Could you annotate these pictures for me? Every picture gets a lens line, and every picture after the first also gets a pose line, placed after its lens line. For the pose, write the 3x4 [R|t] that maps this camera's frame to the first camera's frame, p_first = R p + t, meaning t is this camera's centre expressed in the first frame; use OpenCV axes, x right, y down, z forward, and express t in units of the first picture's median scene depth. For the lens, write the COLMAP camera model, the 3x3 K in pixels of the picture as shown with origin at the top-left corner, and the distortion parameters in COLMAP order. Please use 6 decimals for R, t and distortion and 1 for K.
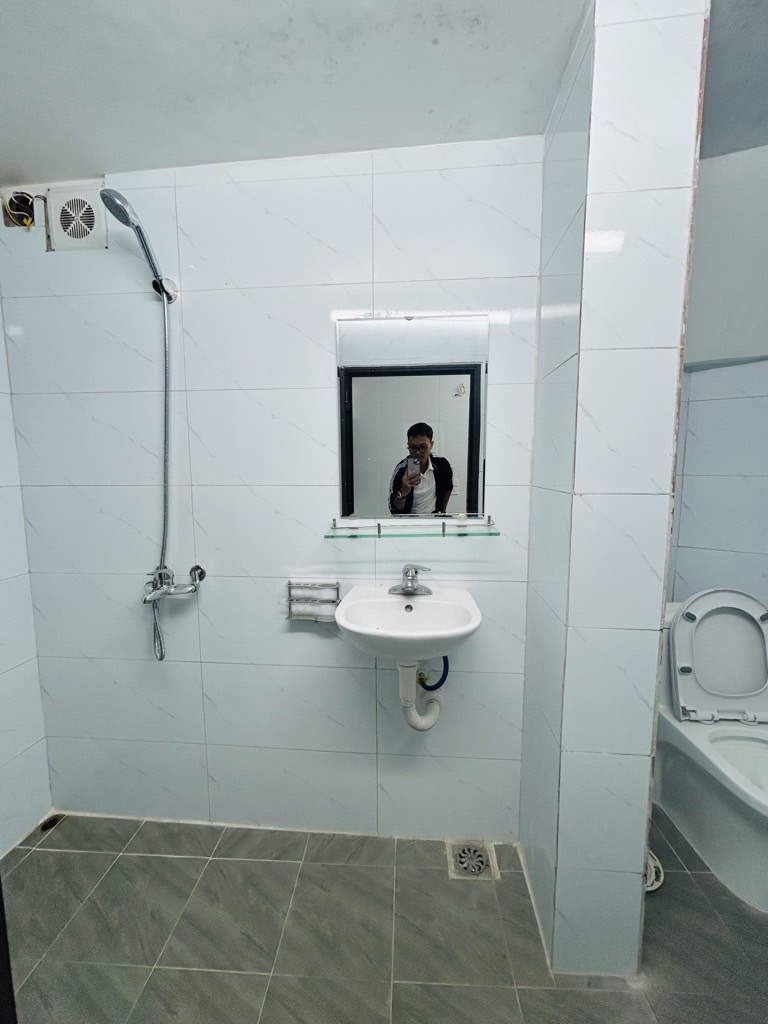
lens RADIAL K [[418.9, 0, 384.0], [0, 418.9, 512.0], [0, 0, 1]] dist [0.000287, -0.000225]
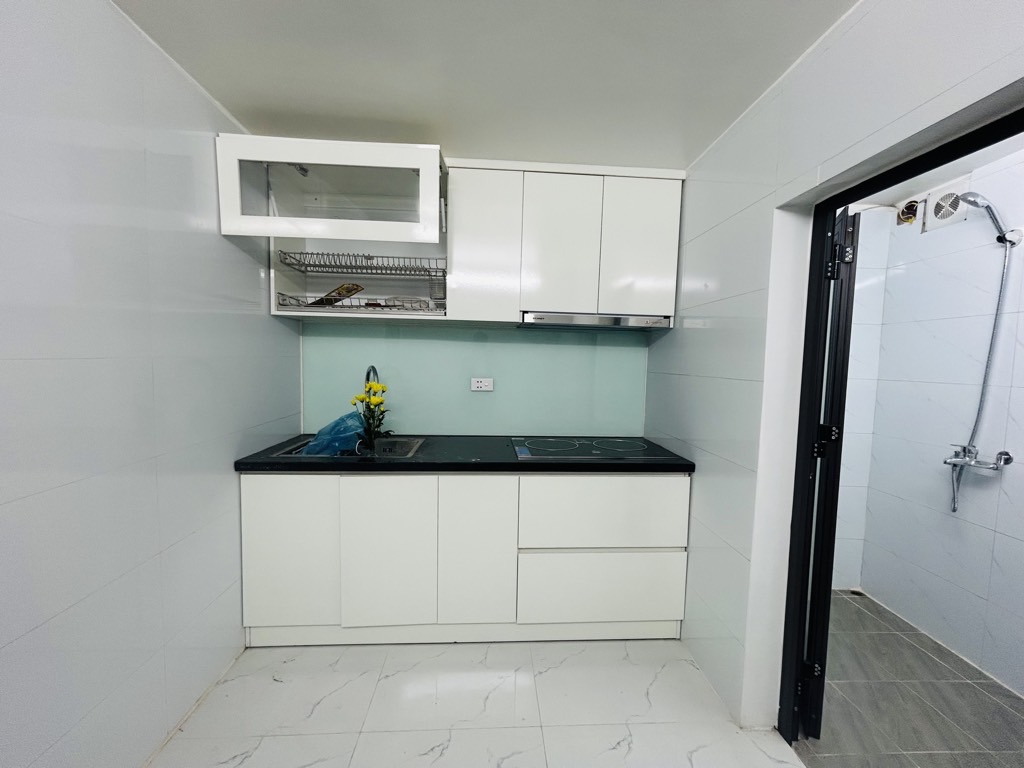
lens RADIAL K [[418.9, 0, 523.7], [0, 418.9, 389.7], [0, 0, 1]] dist [0.000287, -0.000225]
pose [[0.135631, 0.075757, -0.987859, 0.601469], [-0.137384, 0.988878, 0.056973, 0.078293], [0.981188, 0.127989, 0.144531, -0.627469]]
